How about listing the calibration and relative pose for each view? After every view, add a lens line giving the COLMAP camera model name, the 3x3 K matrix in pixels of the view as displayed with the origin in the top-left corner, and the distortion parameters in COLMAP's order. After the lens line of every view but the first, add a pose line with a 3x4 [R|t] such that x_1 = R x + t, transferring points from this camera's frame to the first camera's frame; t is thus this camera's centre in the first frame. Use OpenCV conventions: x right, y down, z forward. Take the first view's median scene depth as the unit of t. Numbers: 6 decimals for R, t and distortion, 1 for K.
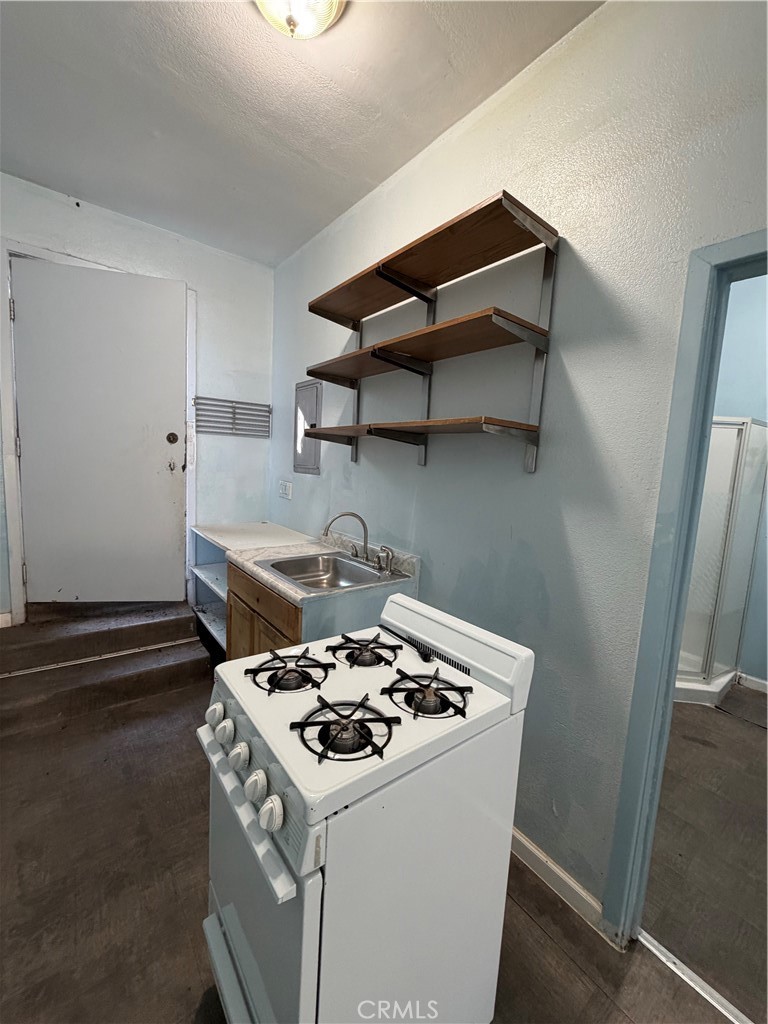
lens RADIAL K [[406.2, 0, 381.9], [0, 406.2, 512.6], [0, 0, 1]] dist [-0.000689, 0.000239]
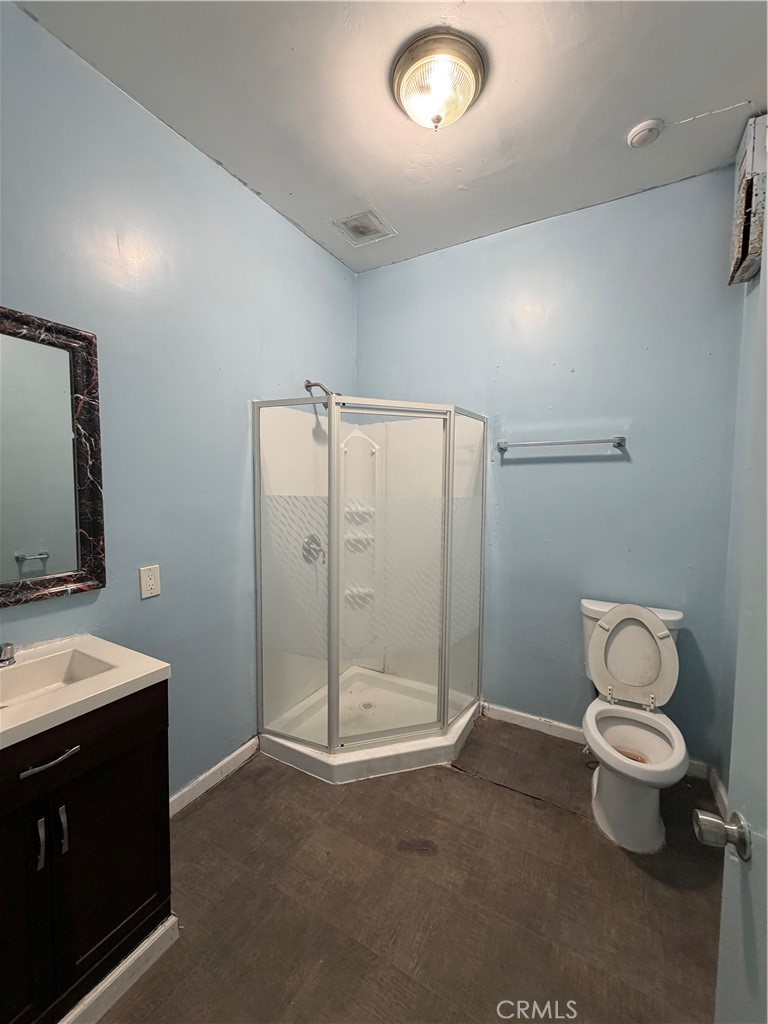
lens RADIAL K [[406.2, 0, 385.9], [0, 406.2, 509.7], [0, 0, 1]] dist [-0.000689, 0.000239]
pose [[0.919086, -0.065387, 0.388594, 0.418917], [0.081339, 0.996380, -0.024723, -0.011746], [-0.385571, 0.054330, 0.921077, 0.283305]]
